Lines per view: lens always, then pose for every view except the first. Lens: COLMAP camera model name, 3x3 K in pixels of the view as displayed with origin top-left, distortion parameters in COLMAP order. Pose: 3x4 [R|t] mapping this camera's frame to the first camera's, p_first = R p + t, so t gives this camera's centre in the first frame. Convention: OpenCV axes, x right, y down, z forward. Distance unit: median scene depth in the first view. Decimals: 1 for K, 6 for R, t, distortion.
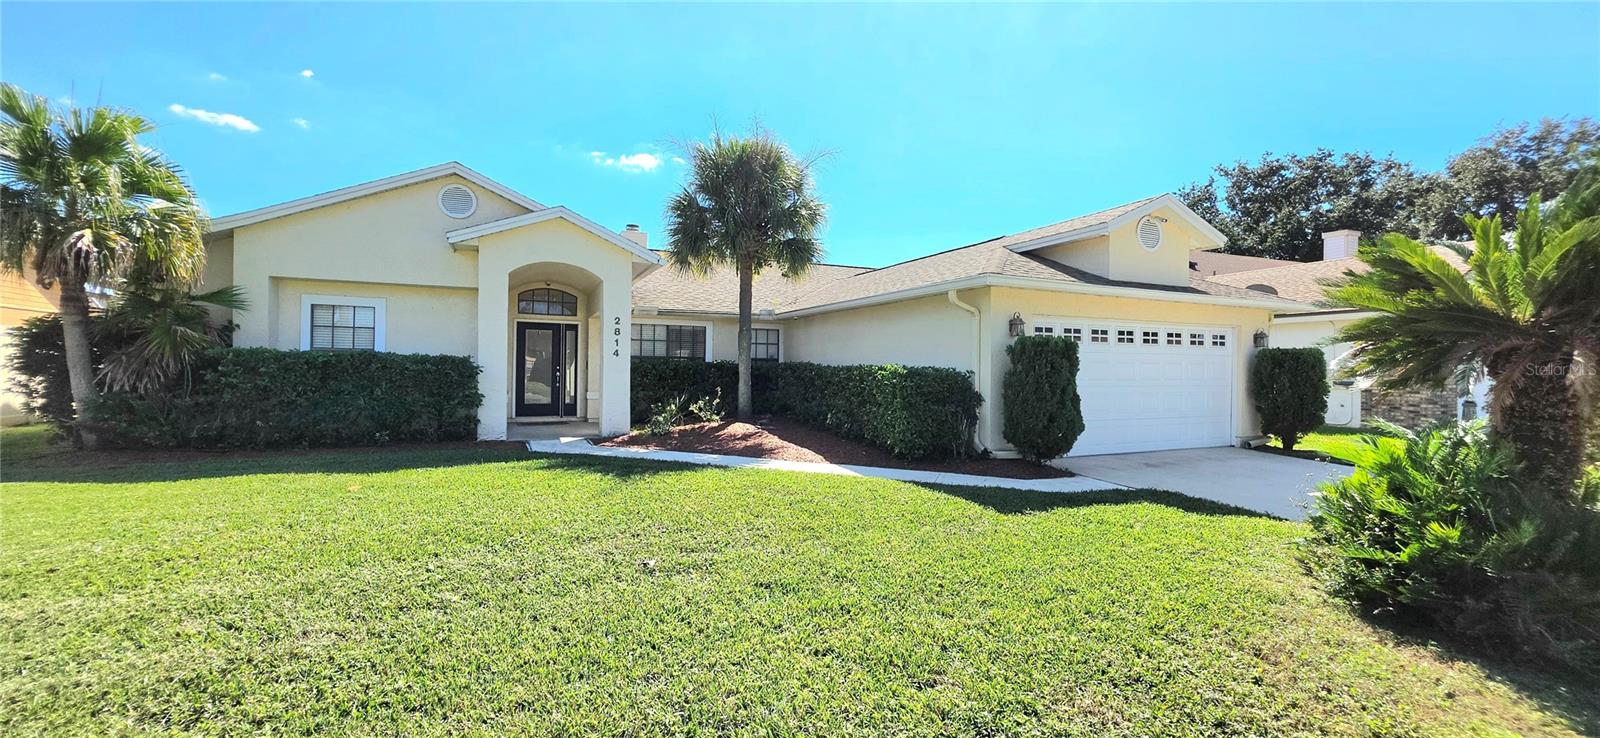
lens RADIAL K [[645.5, 0, 790.0], [0, 645.5, 348.1], [0, 0, 1]] dist [0.002514, 0.000420]
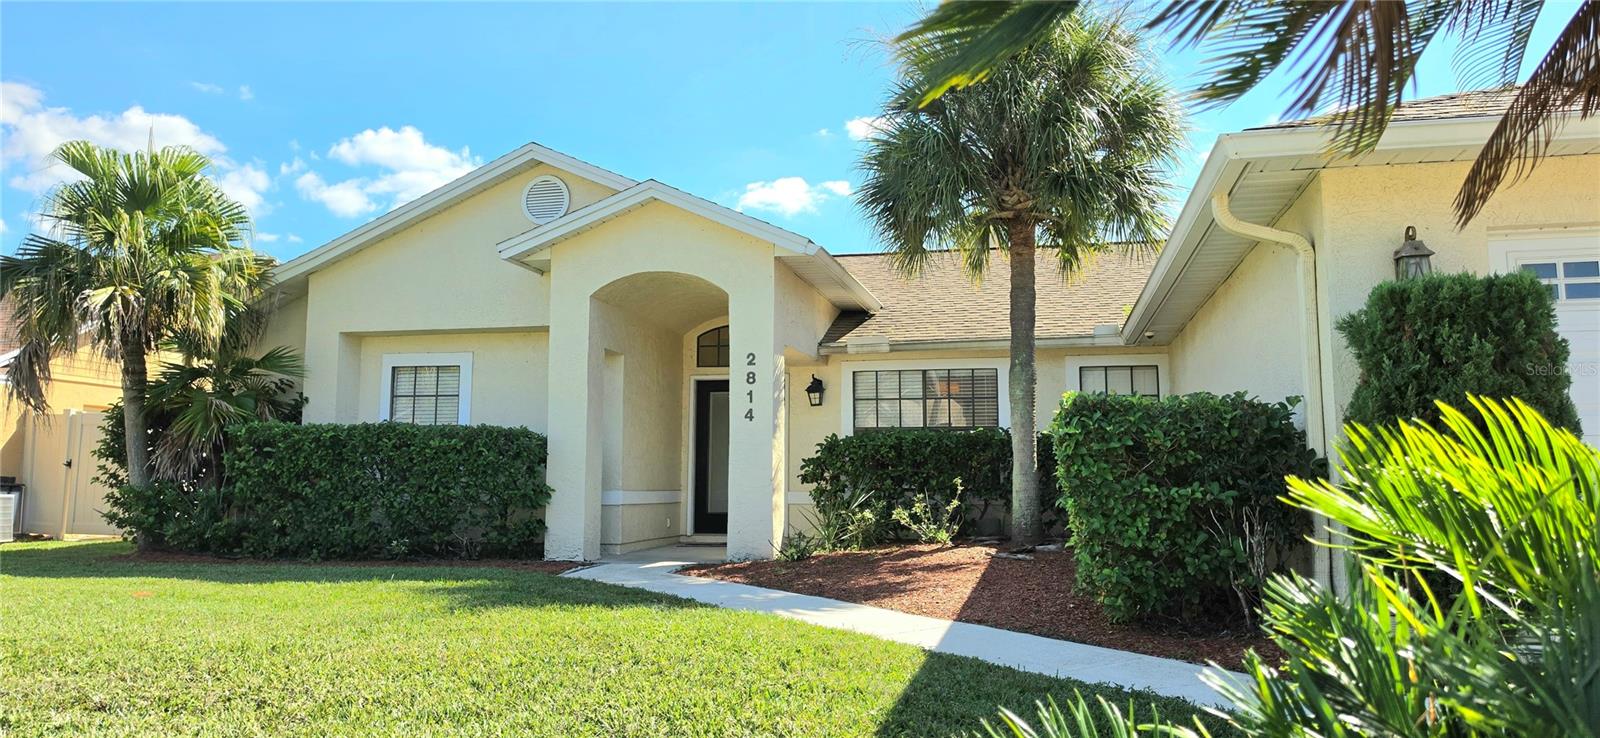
lens RADIAL K [[1055.3, 0, 800.0], [0, 1055.3, 369.0], [0, 0, 1]] dist [0.095043, -0.131860]
pose [[0.801336, -0.074639, -0.593540, 0.330217], [0.028193, 0.995795, -0.087161, 0.050290], [0.597549, 0.053111, 0.800071, 0.274971]]
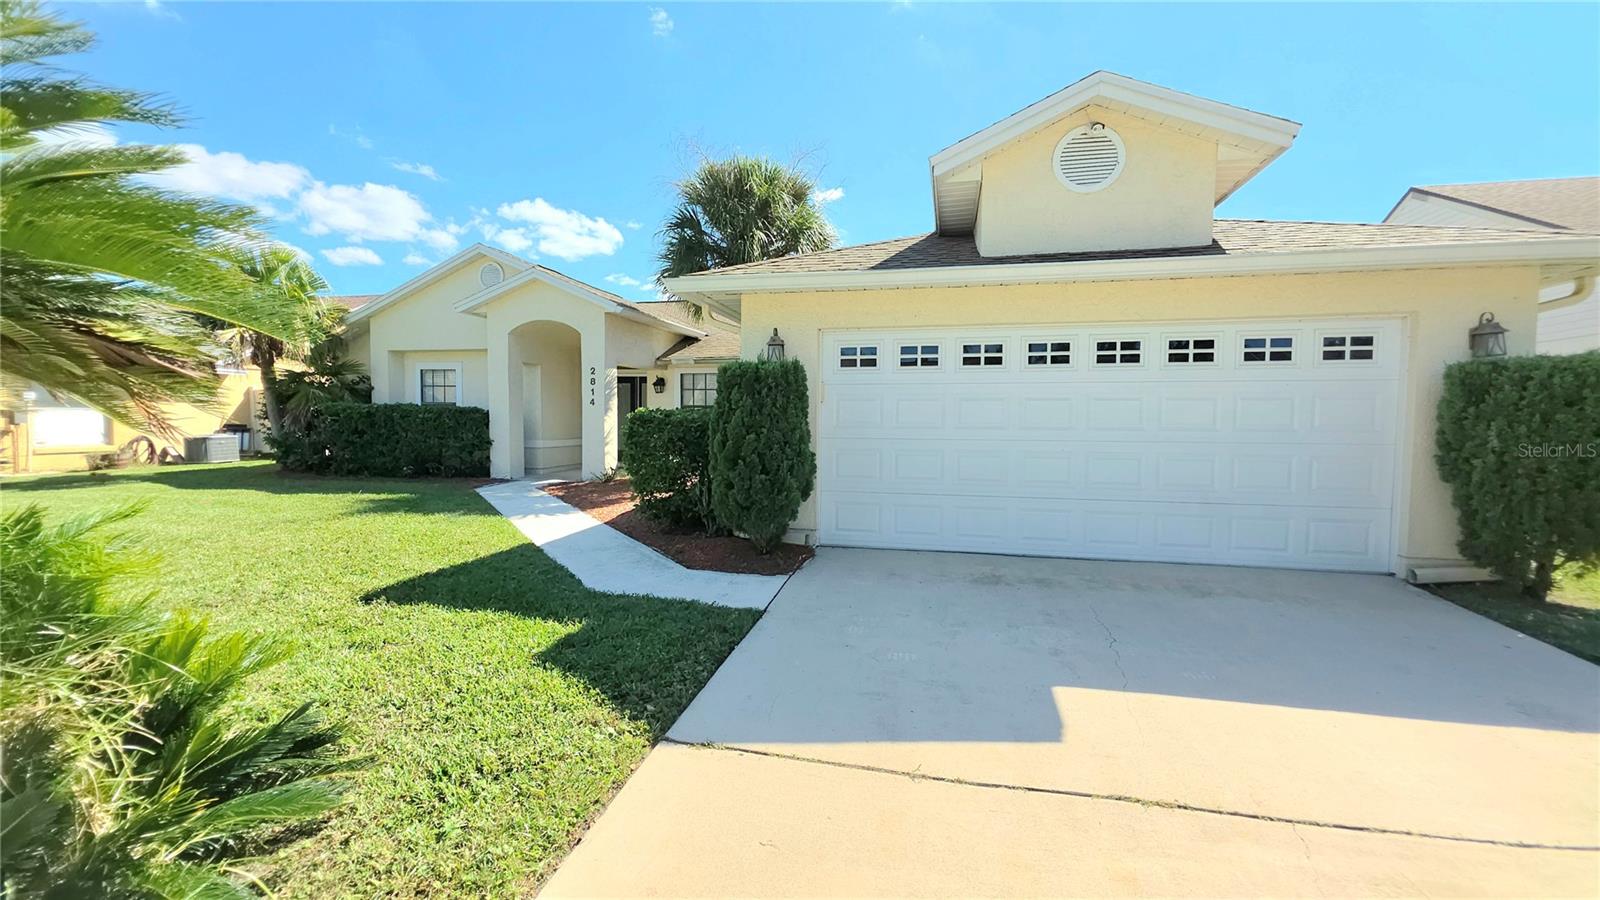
lens RADIAL K [[649.4, 0, 800.0], [0, 649.4, 450.0], [0, 0, 1]] dist [0.030389, 0.000031]
pose [[0.785130, 0.025368, -0.618812, 0.660141], [0.022244, 0.997361, 0.069109, 0.020087], [0.618932, -0.068024, 0.782493, 0.376509]]
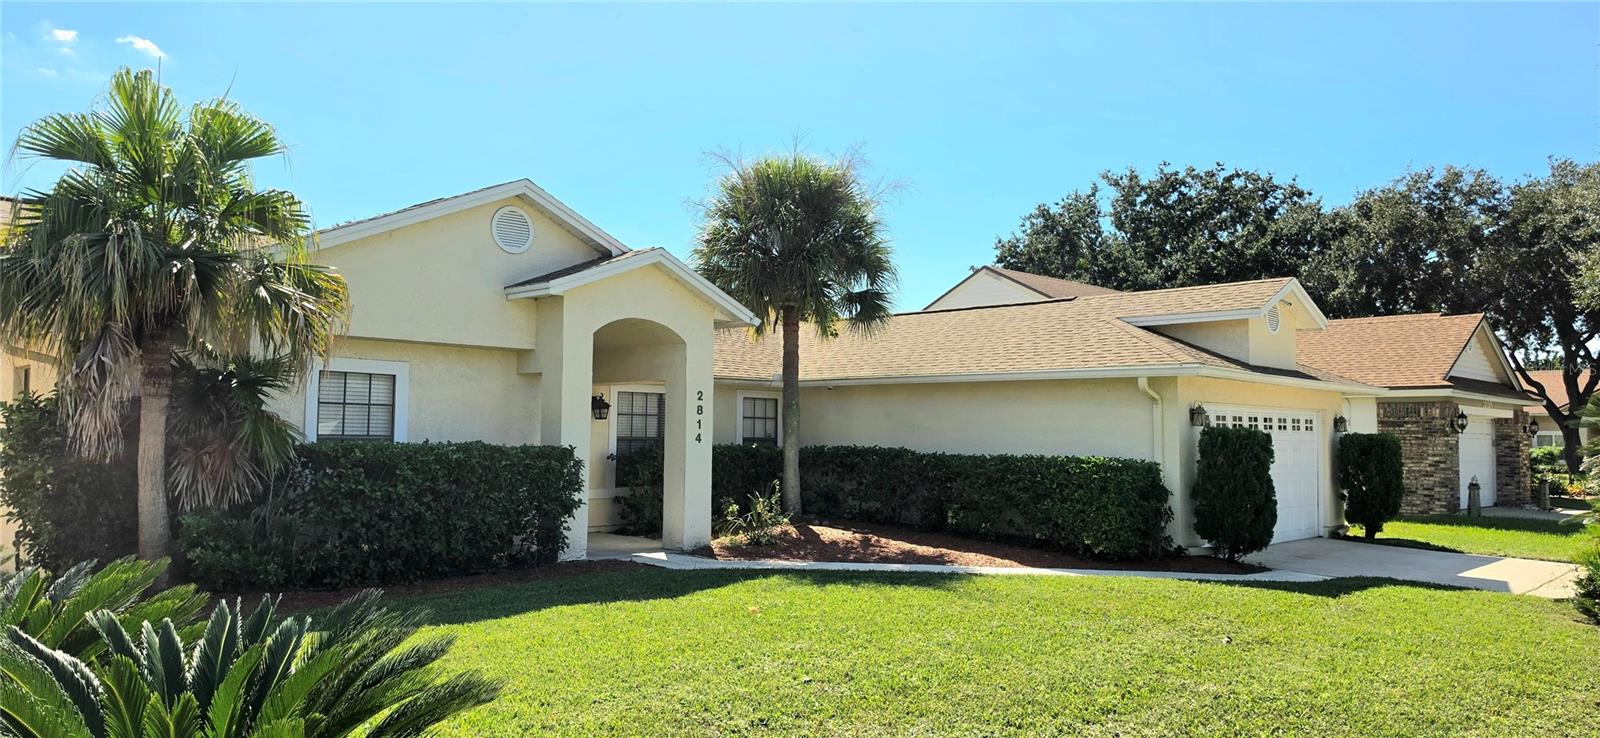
lens RADIAL K [[1055.3, 0, 800.0], [0, 1055.3, 369.0], [0, 0, 1]] dist [0.095043, -0.131860]
pose [[0.934627, 0.022512, 0.354917, -0.606863], [-0.012976, 0.999489, -0.029224, -0.039350], [-0.355393, 0.022708, 0.934441, -0.211303]]
